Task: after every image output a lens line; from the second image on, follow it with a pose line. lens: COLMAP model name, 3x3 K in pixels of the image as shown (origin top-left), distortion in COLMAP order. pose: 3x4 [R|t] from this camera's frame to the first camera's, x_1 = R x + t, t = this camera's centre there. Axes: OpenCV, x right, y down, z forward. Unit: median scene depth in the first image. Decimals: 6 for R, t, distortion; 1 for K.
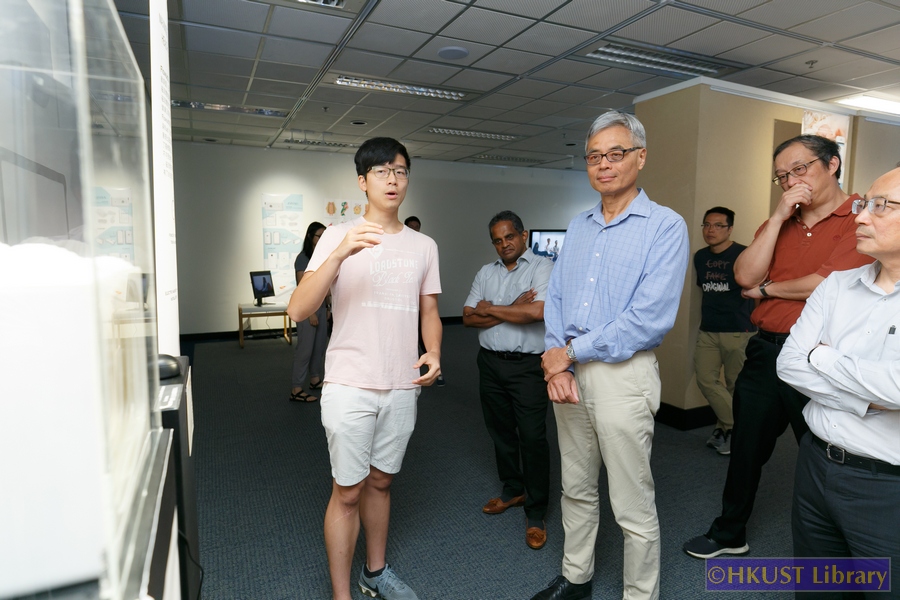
lens RADIAL K [[506.4, 0, 448.2], [0, 506.4, 315.5], [0, 0, 1]] dist [-0.045798, -0.002729]
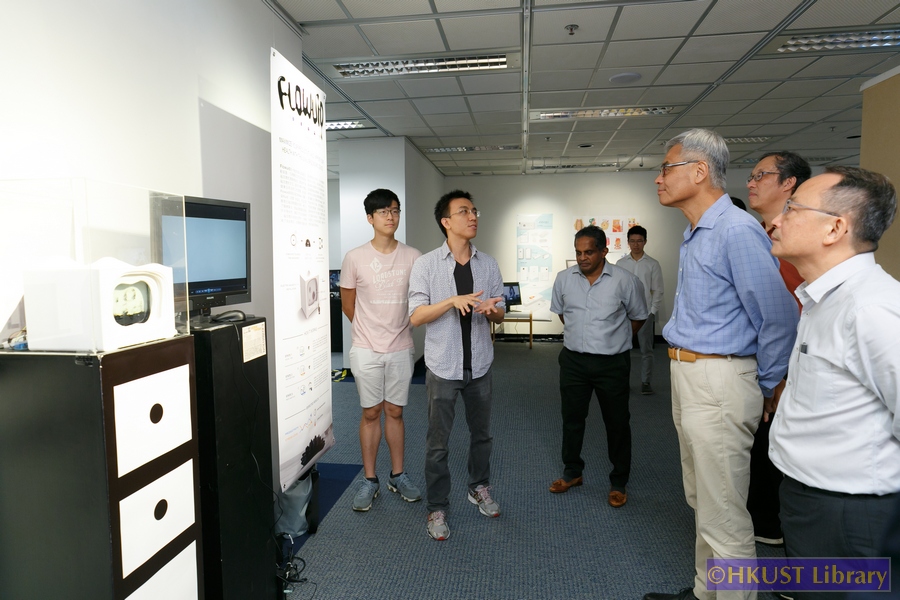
lens RADIAL K [[506.4, 0, 448.2], [0, 506.4, 315.5], [0, 0, 1]] dist [-0.045798, -0.002729]
pose [[0.831156, 0.048954, -0.553880, 0.263308], [-0.065470, 0.997804, -0.010055, 0.014364], [0.552171, 0.044620, 0.832536, -0.063651]]
